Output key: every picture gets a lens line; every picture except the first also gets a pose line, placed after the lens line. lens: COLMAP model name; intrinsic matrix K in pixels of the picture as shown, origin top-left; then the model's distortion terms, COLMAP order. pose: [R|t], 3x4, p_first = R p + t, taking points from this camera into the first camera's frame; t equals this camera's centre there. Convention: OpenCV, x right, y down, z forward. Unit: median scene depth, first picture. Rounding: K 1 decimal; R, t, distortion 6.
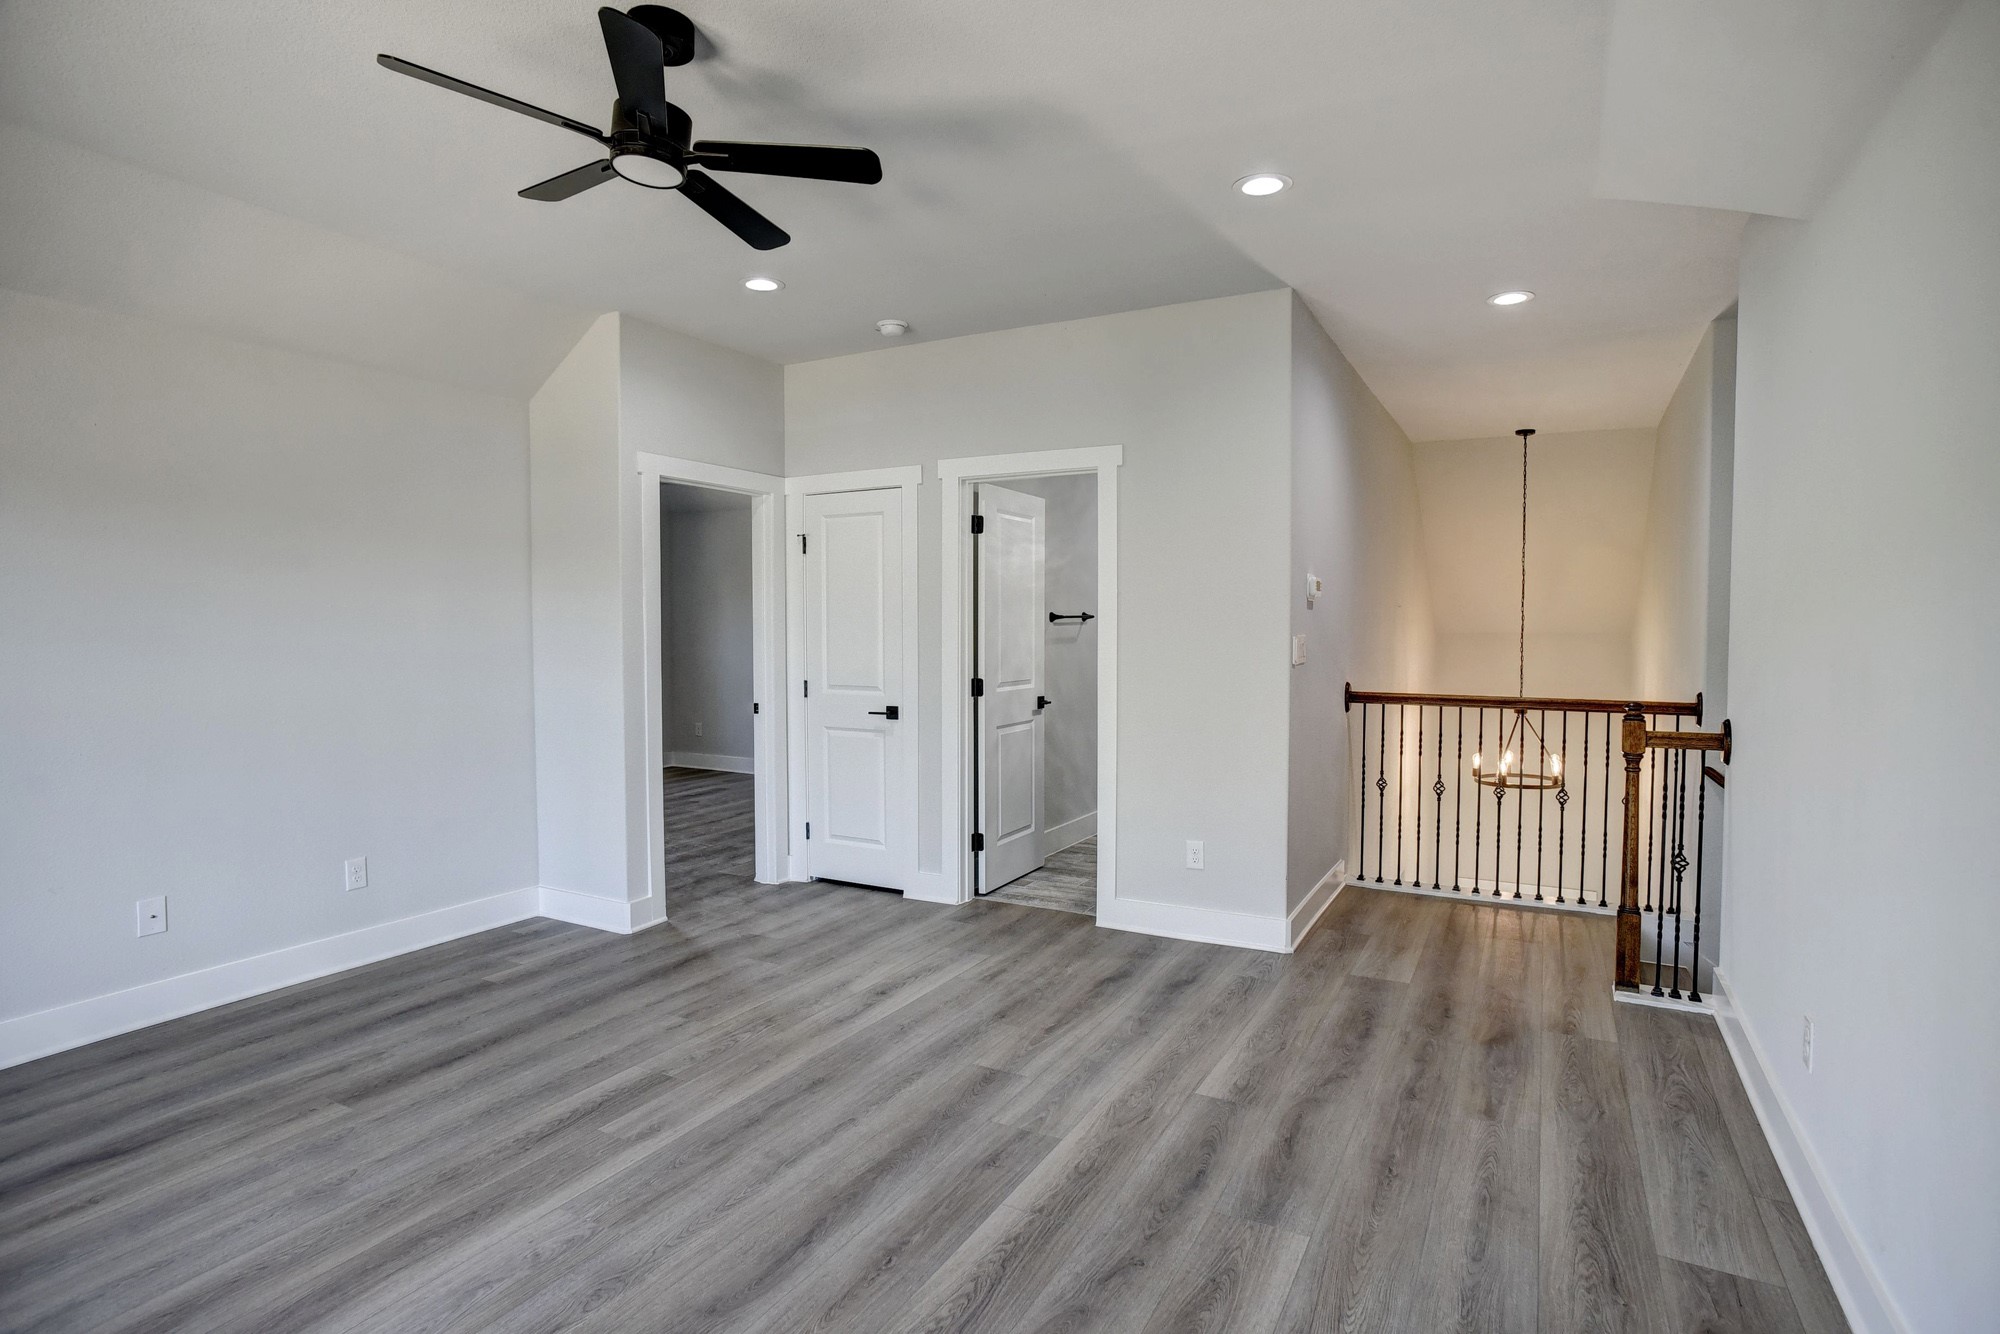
lens RADIAL K [[1024.6, 0, 1030.0], [0, 1024.6, 663.0], [0, 0, 1]] dist [-0.093370, 0.059362]
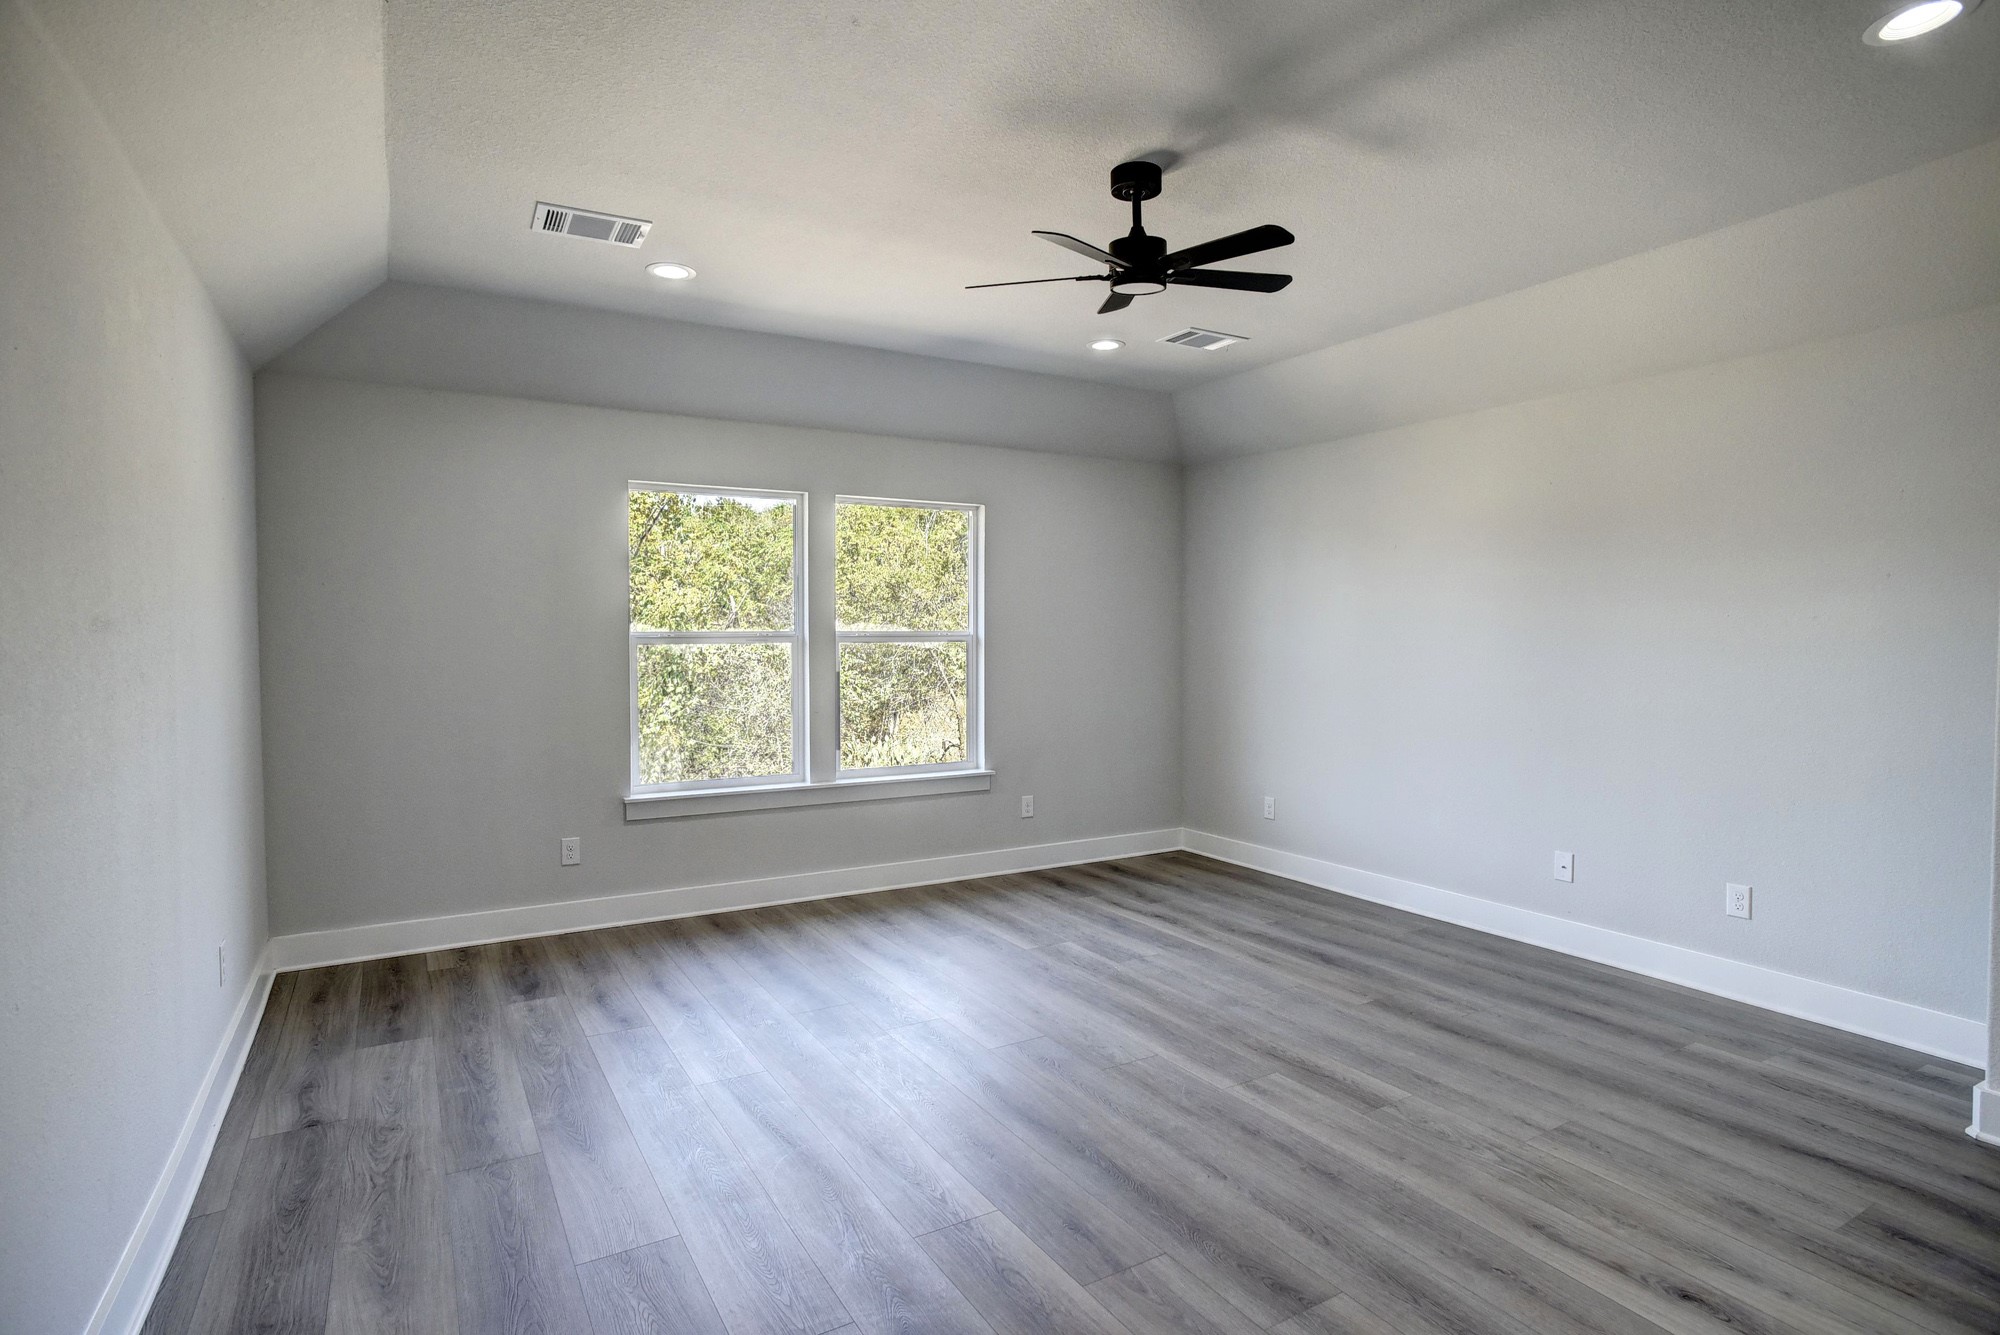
lens RADIAL K [[1024.6, 0, 1030.0], [0, 1024.6, 663.5], [0, 0, 1]] dist [-0.093370, 0.059362]
pose [[-0.521542, 0.024636, -0.852870, 0.615214], [-0.031884, 0.998322, 0.048334, -0.052989], [0.852630, 0.052401, -0.519881, 1.151865]]
